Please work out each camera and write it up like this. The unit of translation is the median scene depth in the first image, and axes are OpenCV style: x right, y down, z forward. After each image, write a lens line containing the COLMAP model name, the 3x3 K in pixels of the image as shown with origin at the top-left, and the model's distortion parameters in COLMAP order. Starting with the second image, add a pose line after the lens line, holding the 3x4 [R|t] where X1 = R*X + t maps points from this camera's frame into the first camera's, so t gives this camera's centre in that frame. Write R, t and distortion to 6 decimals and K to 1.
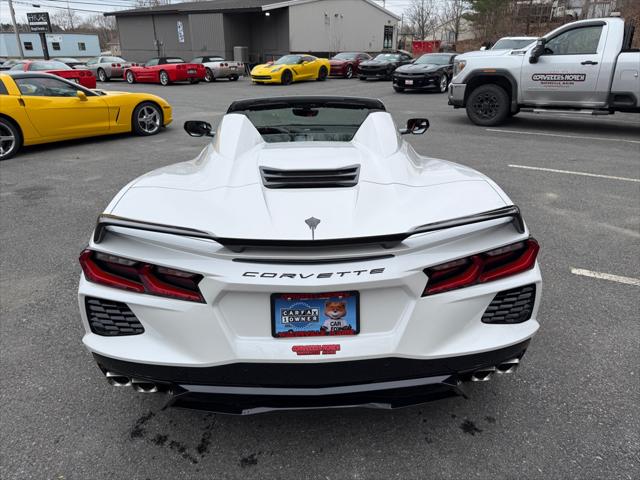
lens RADIAL K [[456.0, 0, 320.5], [0, 456.0, 243.0], [0, 0, 1]] dist [0.027018, -0.037101]
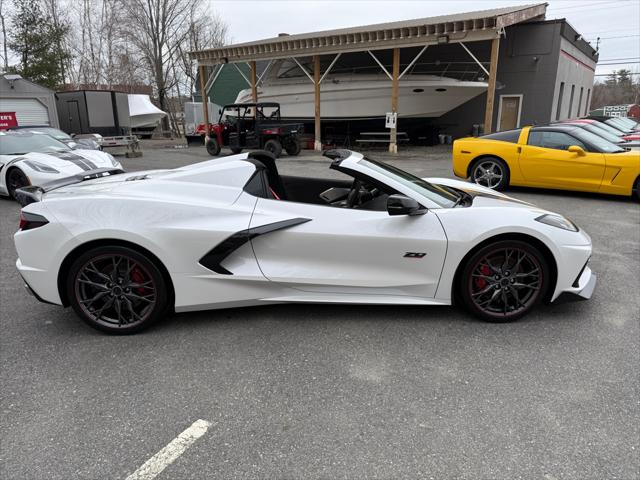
lens RADIAL K [[455.3, 0, 318.2], [0, 455.3, 245.7], [0, 0, 1]] dist [0.042140, -0.059609]
pose [[-0.011452, 0.276401, -0.960974, 0.752983], [-0.374306, 0.889980, 0.260442, -0.270715], [0.927235, 0.362681, 0.093266, 0.668176]]
